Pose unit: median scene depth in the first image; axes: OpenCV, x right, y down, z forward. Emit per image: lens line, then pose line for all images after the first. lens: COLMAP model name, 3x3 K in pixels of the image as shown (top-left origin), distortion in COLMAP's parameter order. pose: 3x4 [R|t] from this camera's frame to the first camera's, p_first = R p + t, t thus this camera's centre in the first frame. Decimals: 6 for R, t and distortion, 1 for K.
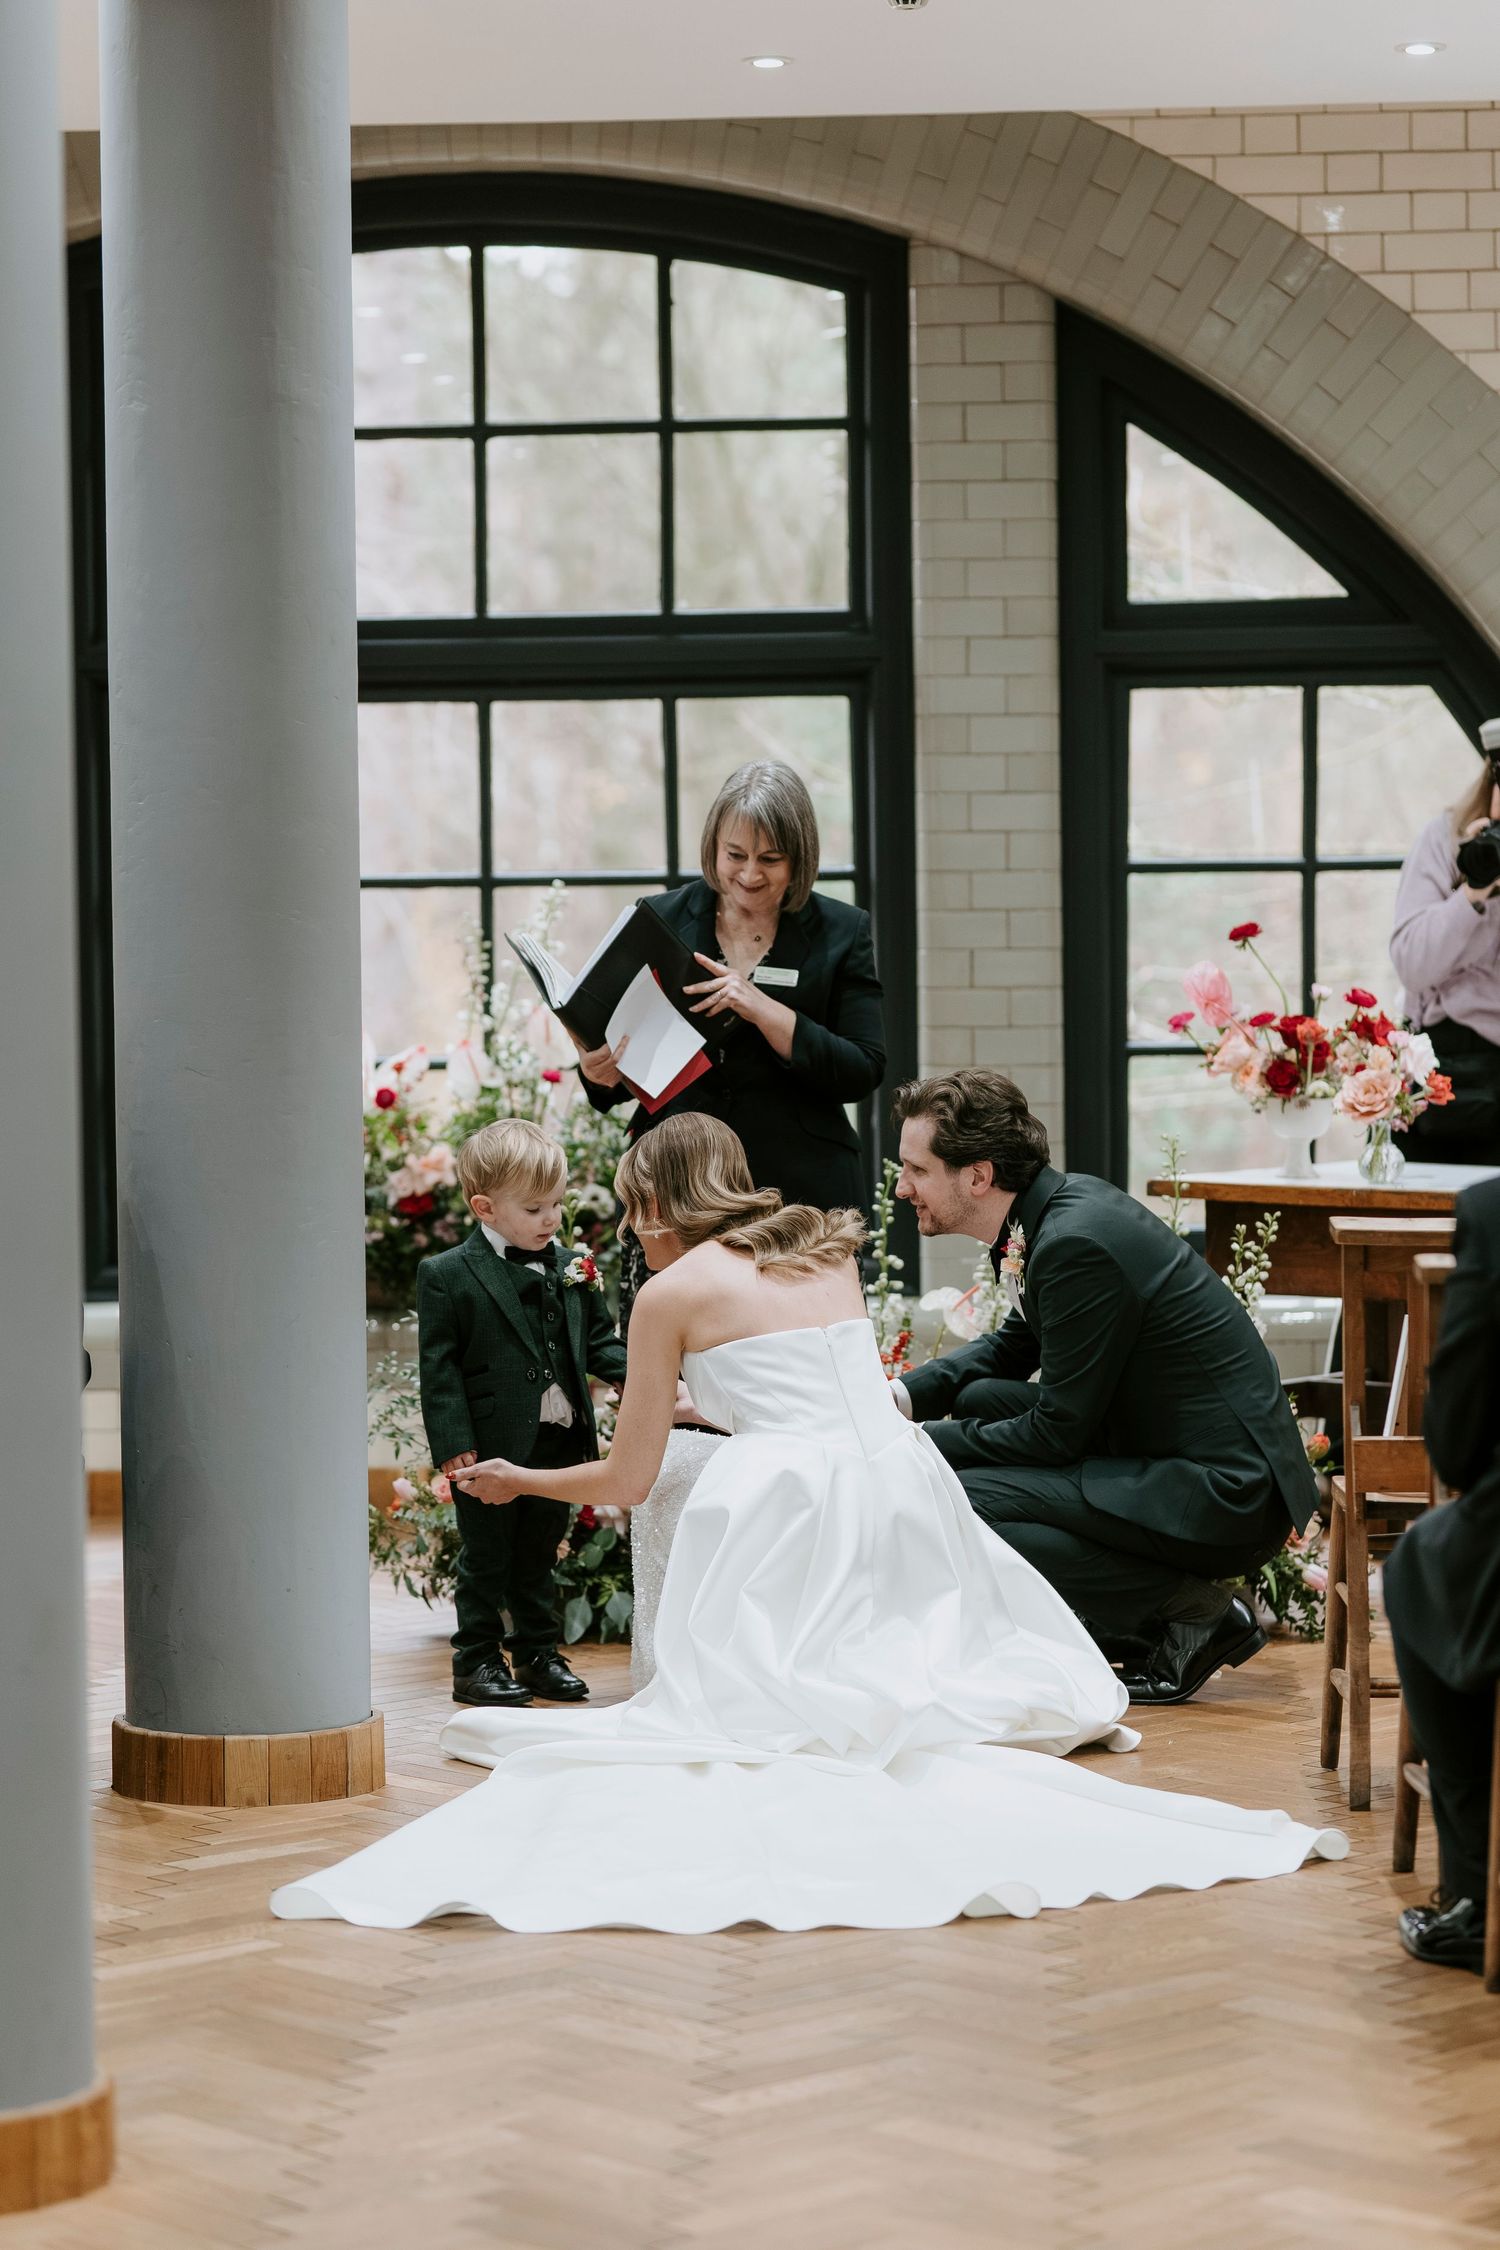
lens RADIAL K [[5230.0, 0, 750.0], [0, 5230.0, 1125.0], [0, 0, 1]] dist [-0.051056, 0.186594]
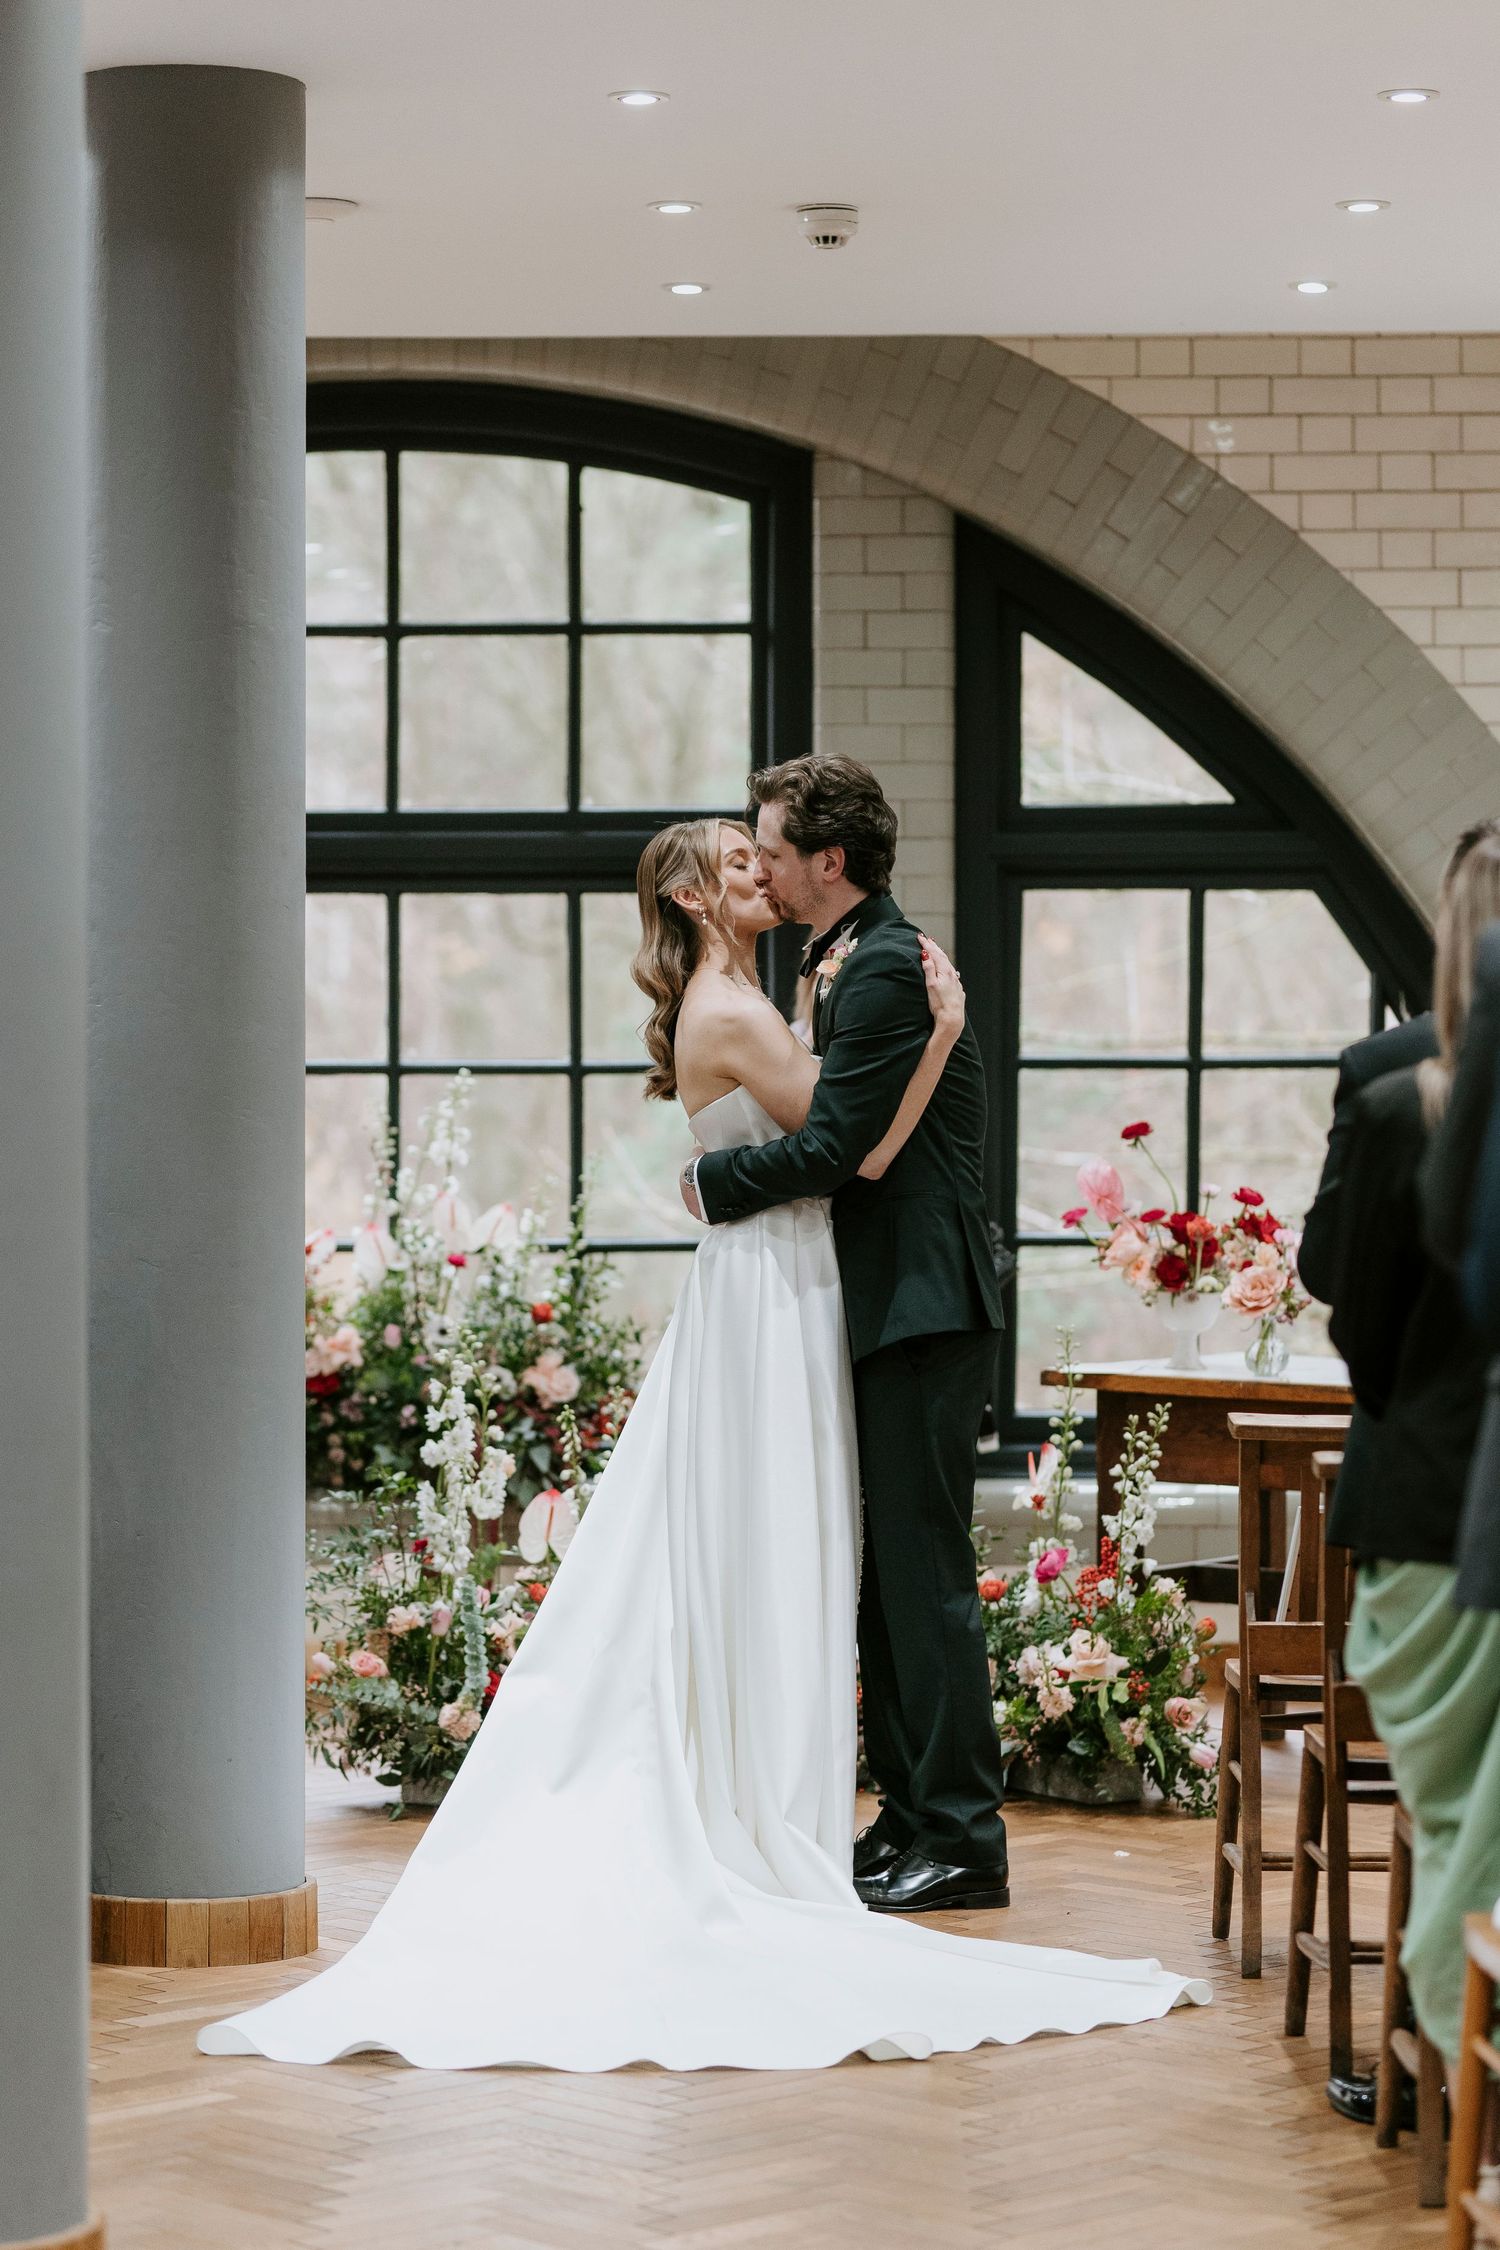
lens RADIAL K [[5358.8, 0, 750.0], [0, 5358.8, 1125.0], [0, 0, 1]] dist [-0.086227, 0.862593]
pose [[0.999477, 0.011697, 0.030159, -0.012571], [-0.010766, 0.999466, -0.030864, -0.004089], [-0.030504, 0.030523, 0.999069, -0.052357]]
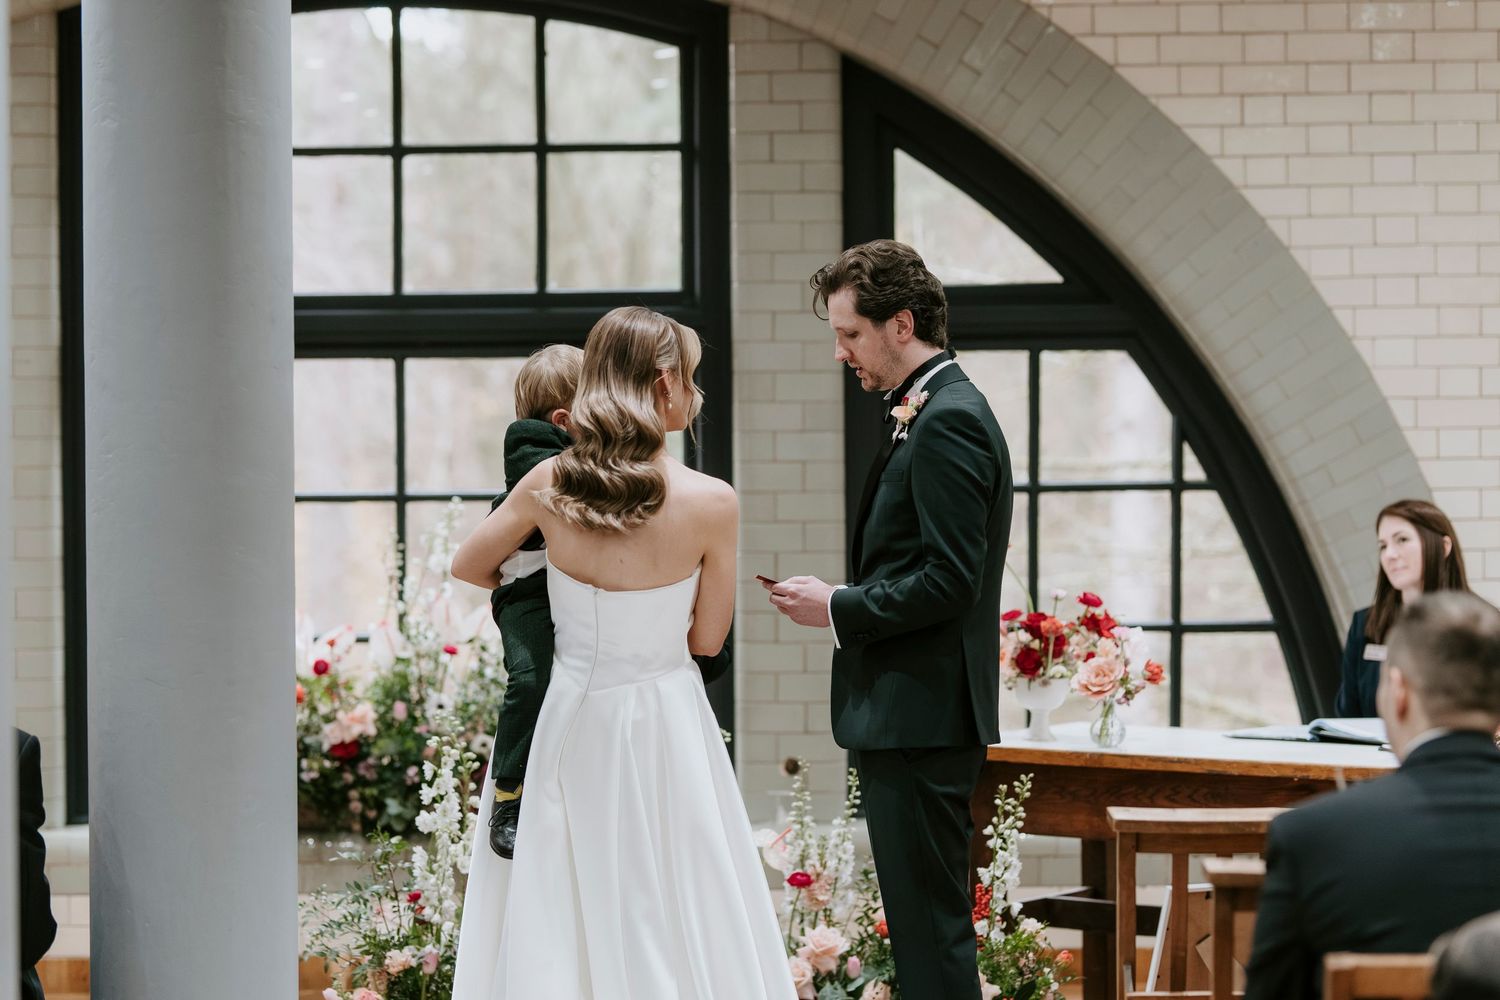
lens RADIAL K [[3486.6, 0, 750.0], [0, 3486.6, 500.0], [0, 0, 1]] dist [-0.051056, 0.186594]
pose [[0.998773, 0.003716, 0.049378, -0.006879], [-0.002013, 0.999403, -0.034504, -0.016941], [-0.049476, 0.034362, 0.998184, 0.139204]]
